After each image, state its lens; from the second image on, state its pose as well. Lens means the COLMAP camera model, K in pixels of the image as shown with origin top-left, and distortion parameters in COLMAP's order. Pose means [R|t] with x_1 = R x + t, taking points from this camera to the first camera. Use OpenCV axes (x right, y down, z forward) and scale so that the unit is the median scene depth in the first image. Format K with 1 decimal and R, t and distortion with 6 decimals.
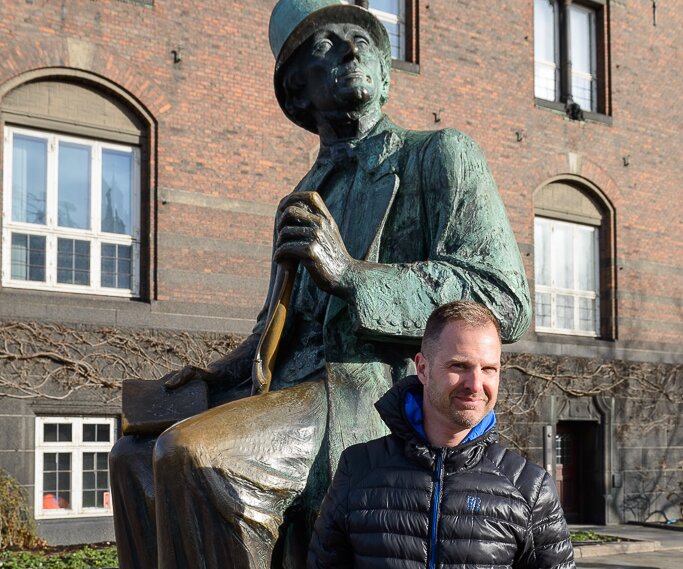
lens RADIAL K [[841.7, 0, 340.1], [0, 841.7, 418.4], [0, 0, 1]] dist [-0.013529, 0.002585]
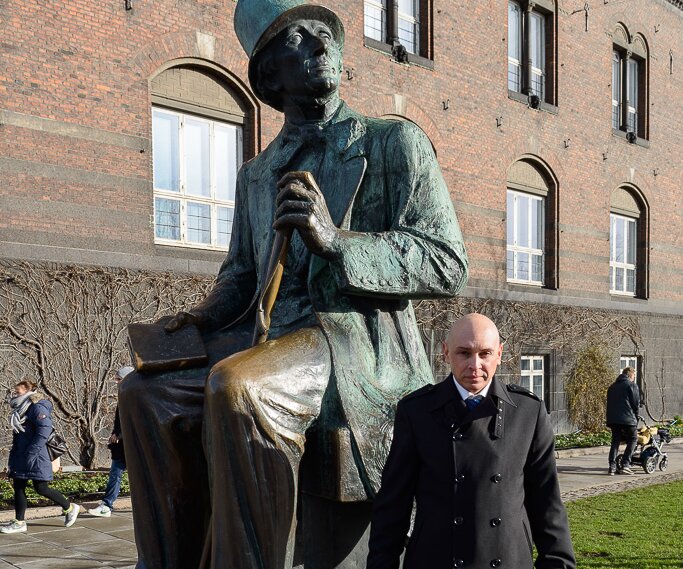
lens RADIAL K [[841.7, 0, 340.1], [0, 841.7, 418.4], [0, 0, 1]] dist [-0.013529, 0.002585]
pose [[0.974025, -0.019313, 0.225614, -0.240942], [0.000289, 0.996462, 0.084048, -0.013647], [-0.226439, -0.081800, 0.970584, -0.202542]]
